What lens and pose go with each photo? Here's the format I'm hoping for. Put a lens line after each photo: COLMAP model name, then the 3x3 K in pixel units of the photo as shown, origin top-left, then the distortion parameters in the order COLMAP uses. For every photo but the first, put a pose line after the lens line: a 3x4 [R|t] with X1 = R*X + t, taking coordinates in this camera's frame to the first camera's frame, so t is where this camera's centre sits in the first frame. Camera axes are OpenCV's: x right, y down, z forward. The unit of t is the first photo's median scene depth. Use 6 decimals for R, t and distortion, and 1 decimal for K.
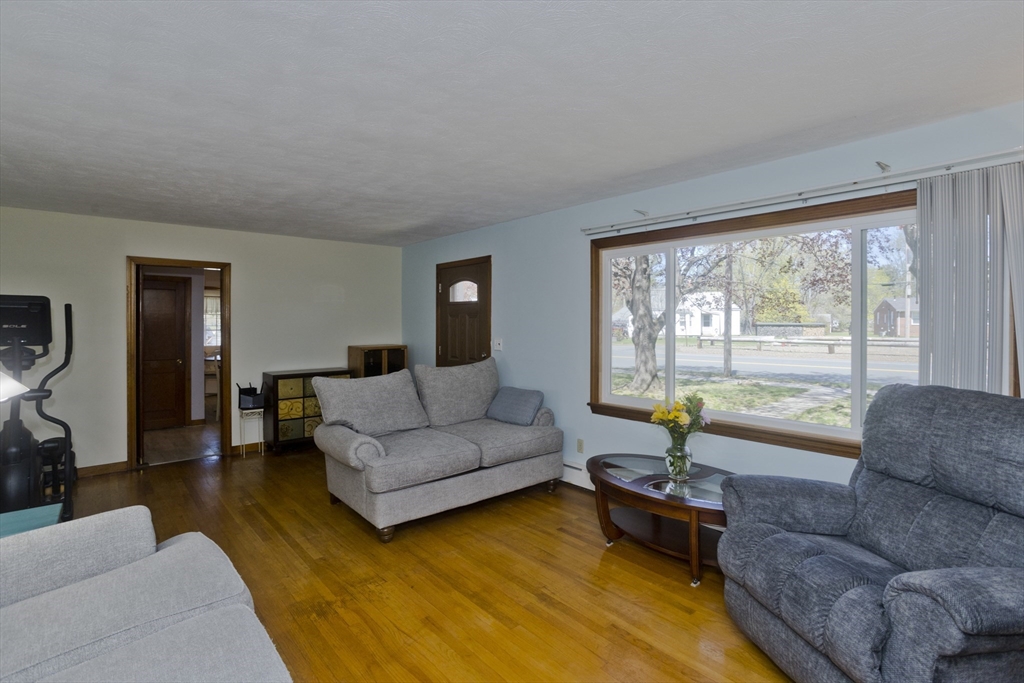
lens RADIAL K [[501.7, 0, 514.2], [0, 501.7, 320.7], [0, 0, 1]] dist [-0.053064, 0.032633]
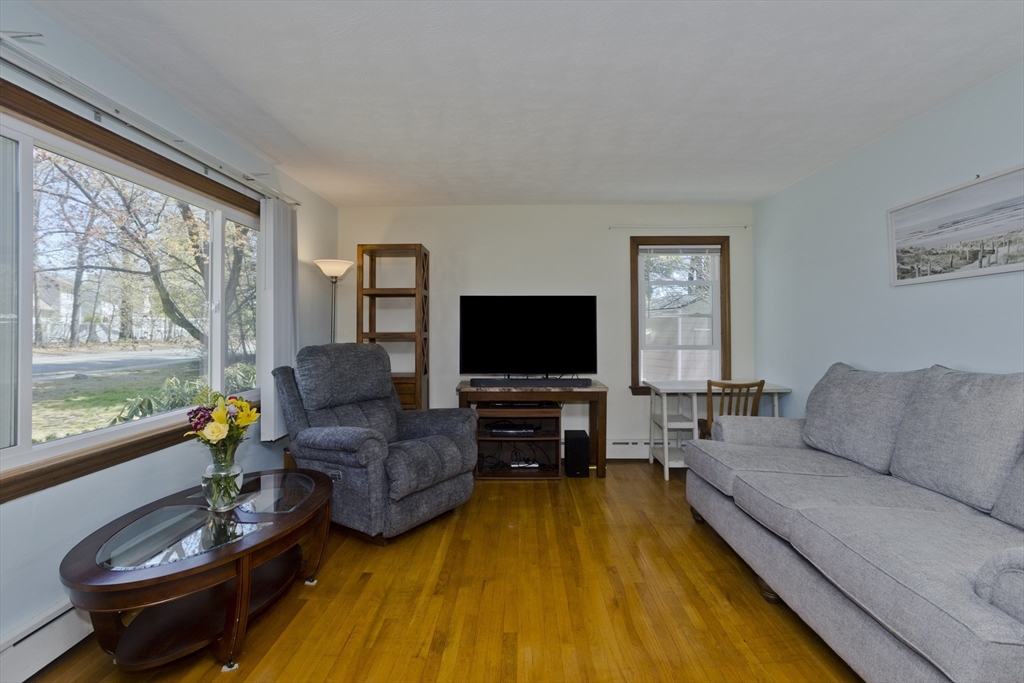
lens RADIAL K [[499.5, 0, 501.6], [0, 499.5, 324.4], [0, 0, 1]] dist [-0.056077, 0.032966]
pose [[-0.736065, 0.008124, 0.676862, -0.404742], [0.001623, 0.999946, -0.010236, 0.055436], [-0.676909, -0.006435, -0.736038, 1.150209]]
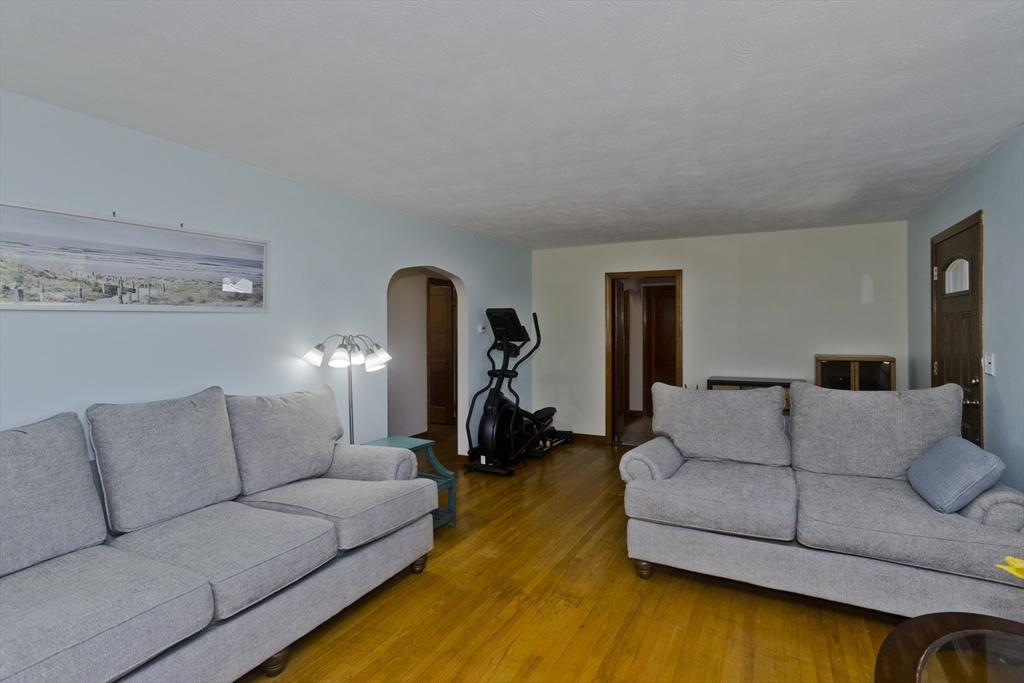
lens RADIAL K [[501.7, 0, 514.2], [0, 501.7, 320.7], [0, 0, 1]] dist [-0.053064, 0.032633]
pose [[0.364705, -0.008713, -0.931082, 0.456848], [0.002063, 0.999961, -0.008550, 0.001907], [0.931121, 0.001197, 0.364709, 0.454065]]
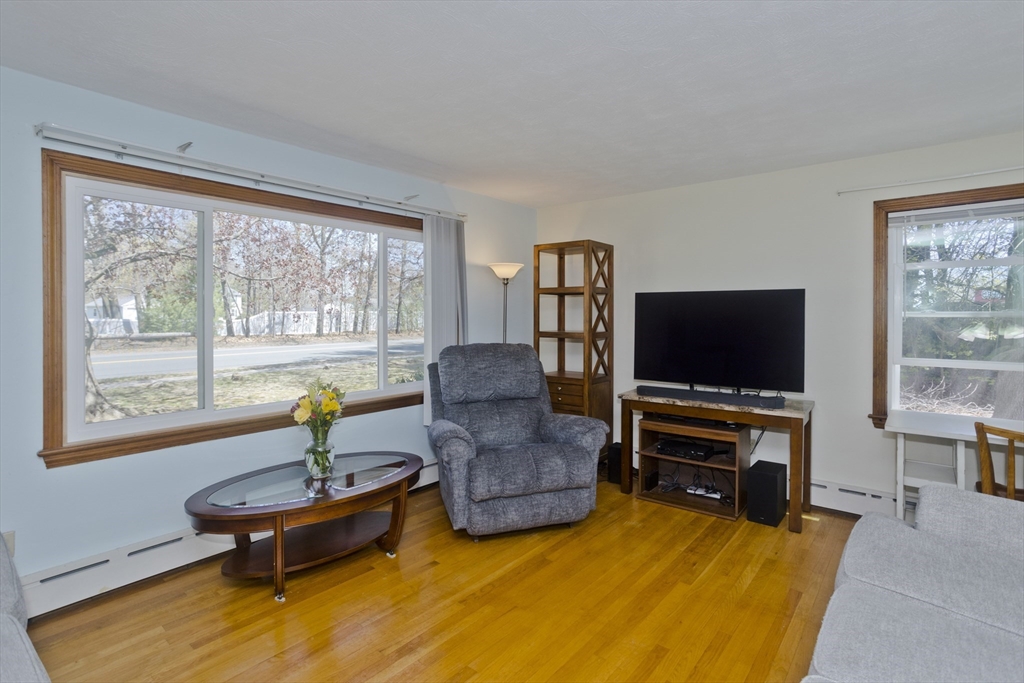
lens RADIAL K [[501.7, 0, 514.2], [0, 501.7, 320.7], [0, 0, 1]] dist [-0.053064, 0.032633]
pose [[-0.172248, -0.009833, 0.985004, -0.563538], [-0.003471, 0.999950, 0.009375, 0.022628], [-0.985047, -0.001804, -0.172274, 0.744146]]
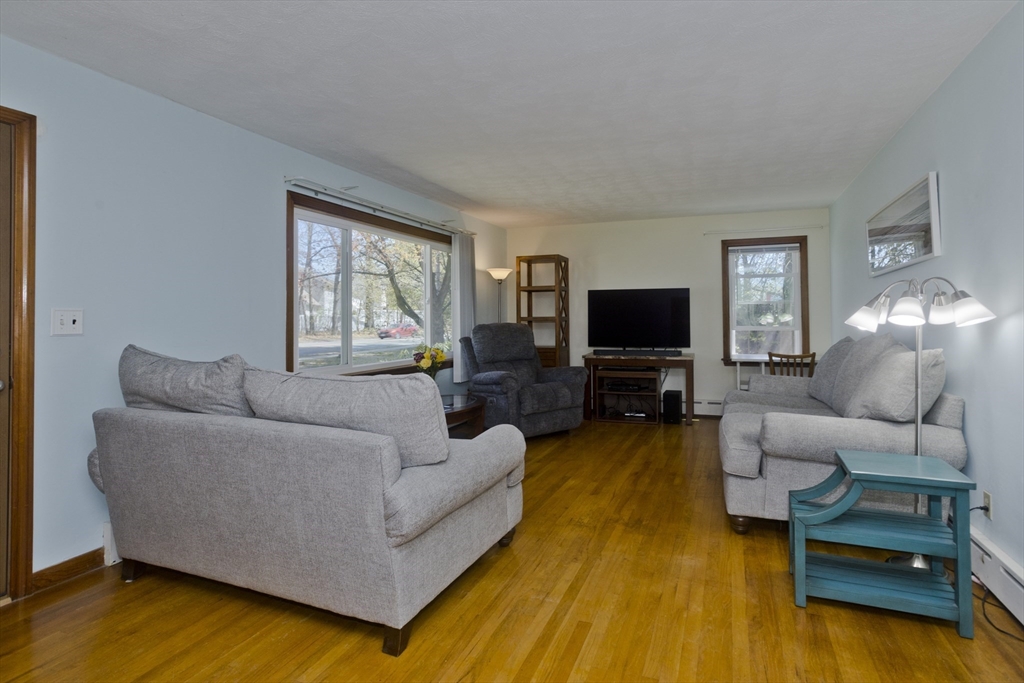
lens RADIAL K [[508.5, 0, 549.7], [0, 508.5, 314.2], [0, 0, 1]] dist [-0.057042, -0.000191]
pose [[-0.495972, 0.014090, 0.868224, -0.977865], [0.006357, 0.999900, -0.012596, 0.076536], [-0.868315, -0.000728, -0.496012, 1.298053]]
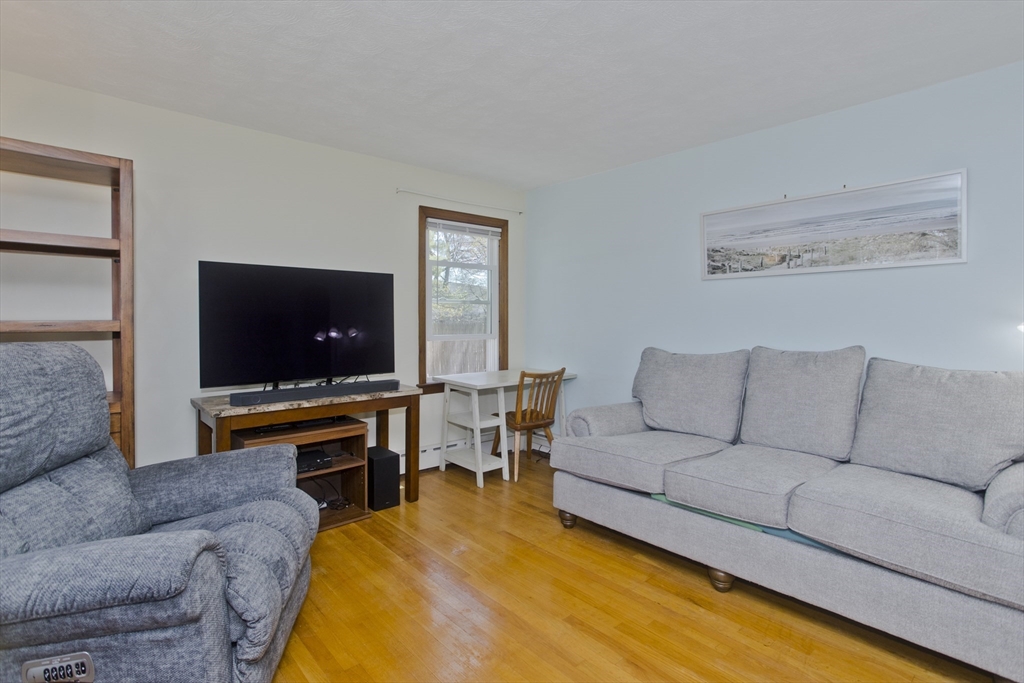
lens RADIAL K [[504.4, 0, 510.8], [0, 504.4, 327.8], [0, 0, 1]] dist [-0.052041, 0.032765]
pose [[-0.999795, -0.000493, -0.020251, 0.082448], [-0.000876, 0.999821, 0.018915, 0.059349], [0.020238, 0.018929, -0.999616, 1.066667]]
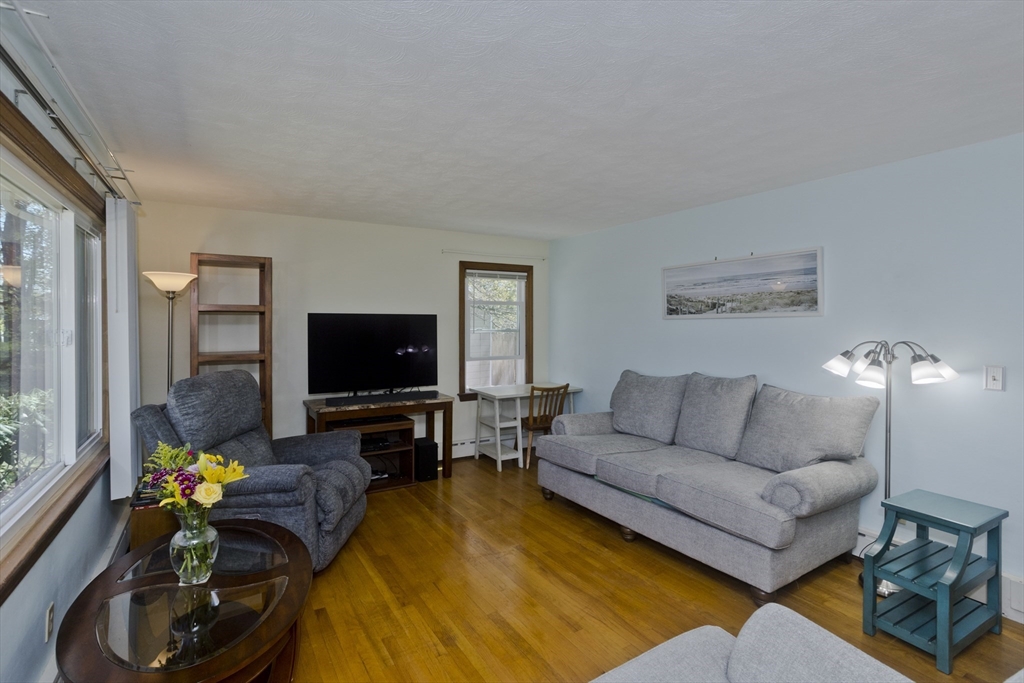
lens RADIAL K [[504.4, 0, 510.8], [0, 504.4, 327.8], [0, 0, 1]] dist [-0.052041, 0.032765]
pose [[-0.986345, -0.001530, 0.164686, -0.149954], [-0.000242, 0.999969, 0.007838, -0.006417], [-0.164693, 0.007692, -0.986315, 1.426452]]
